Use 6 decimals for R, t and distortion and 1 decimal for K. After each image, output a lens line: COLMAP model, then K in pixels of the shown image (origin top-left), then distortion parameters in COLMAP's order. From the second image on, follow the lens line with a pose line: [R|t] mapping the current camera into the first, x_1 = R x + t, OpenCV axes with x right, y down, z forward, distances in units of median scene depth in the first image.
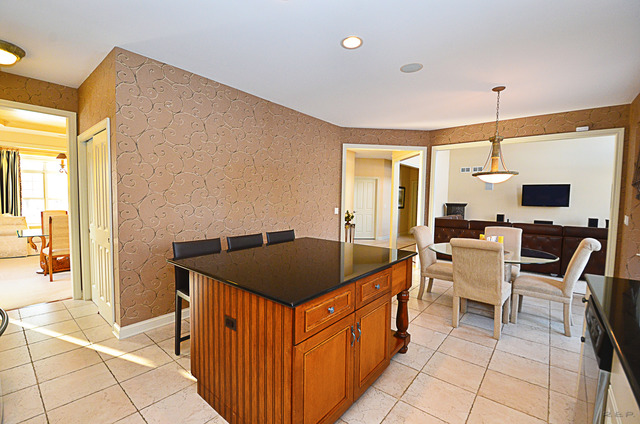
lens RADIAL K [[287.4, 0, 319.9], [0, 287.4, 214.1], [0, 0, 1]] dist [0.041563, -0.035389]
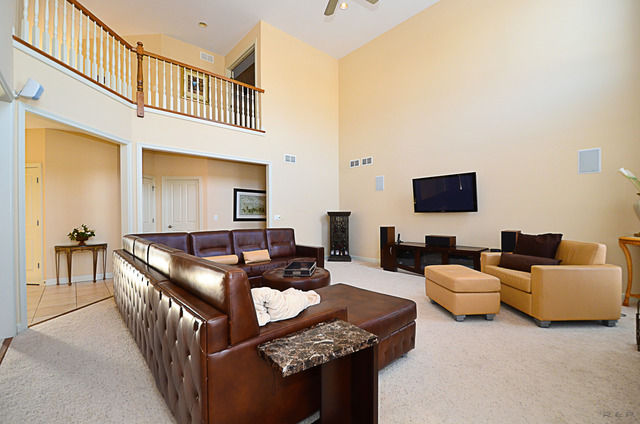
lens RADIAL K [[276.1, 0, 320.0], [0, 276.1, 215.4], [0, 0, 1]] dist [0.012651, -0.017229]
pose [[0.987523, -0.022644, -0.155838, 0.609007], [0.014321, 0.998421, -0.054326, 0.007853], [0.156822, 0.051416, 0.986288, 0.393451]]
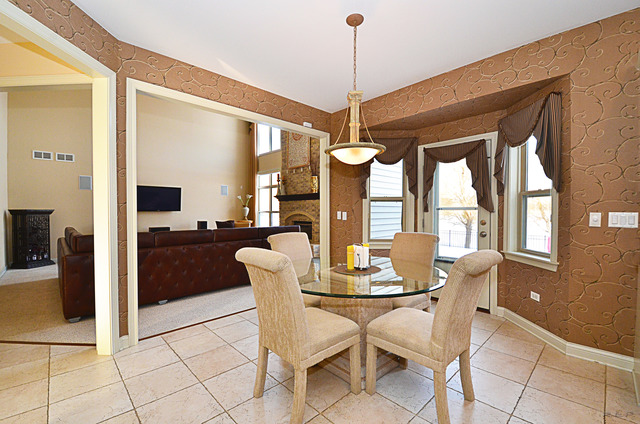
lens RADIAL K [[276.1, 0, 320.0], [0, 276.1, 215.4], [0, 0, 1]] dist [0.012651, -0.017229]
pose [[0.107183, -0.030854, 0.993760, -0.023755], [0.059444, 0.997929, 0.024572, -0.004355], [-0.992461, 0.056439, 0.108795, 0.413910]]
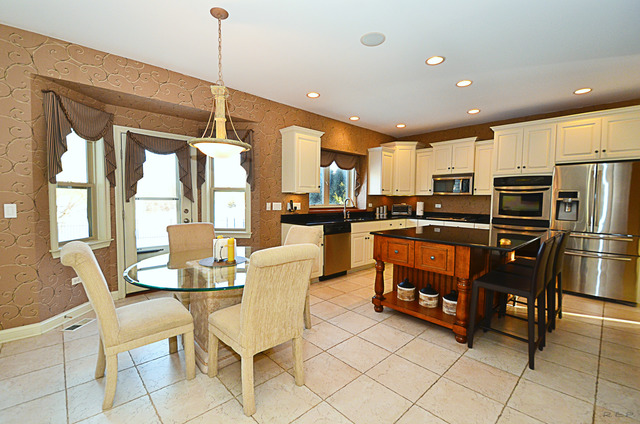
lens RADIAL K [[276.1, 0, 320.0], [0, 276.1, 215.4], [0, 0, 1]] dist [0.012651, -0.017229]
pose [[-0.992995, -0.033954, 0.113171, 0.100781], [-0.020268, 0.992572, 0.119957, -0.022330], [-0.116403, 0.116823, -0.986308, 0.641548]]
